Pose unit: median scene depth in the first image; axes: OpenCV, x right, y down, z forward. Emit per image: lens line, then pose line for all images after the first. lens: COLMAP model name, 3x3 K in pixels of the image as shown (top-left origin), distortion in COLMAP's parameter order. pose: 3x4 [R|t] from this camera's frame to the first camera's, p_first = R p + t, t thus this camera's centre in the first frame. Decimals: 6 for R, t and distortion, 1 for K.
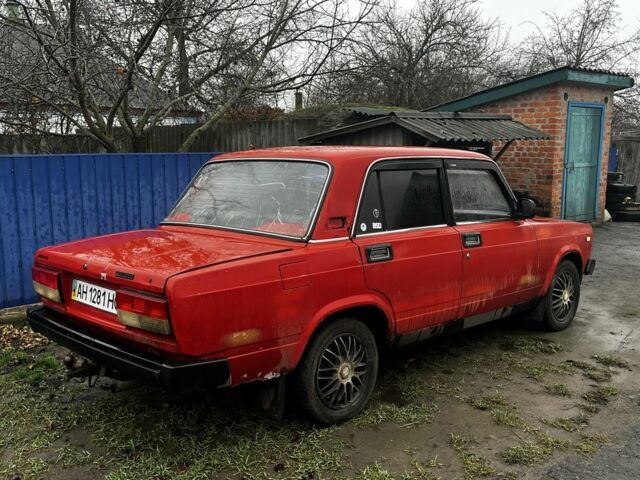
lens RADIAL K [[666.3, 0, 320.0], [0, 666.3, 240.0], [0, 0, 1]] dist [0.061059, -0.029321]
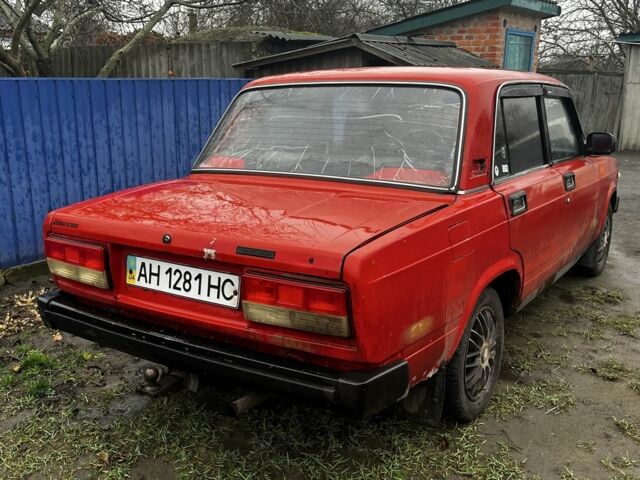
lens RADIAL K [[666.3, 0, 320.0], [0, 666.3, 240.0], [0, 0, 1]] dist [0.061059, -0.029321]
pose [[0.975881, -0.045116, 0.213592, -0.274474], [0.024076, 0.994686, 0.100104, -0.019961], [-0.216974, -0.092548, 0.971781, 0.236191]]
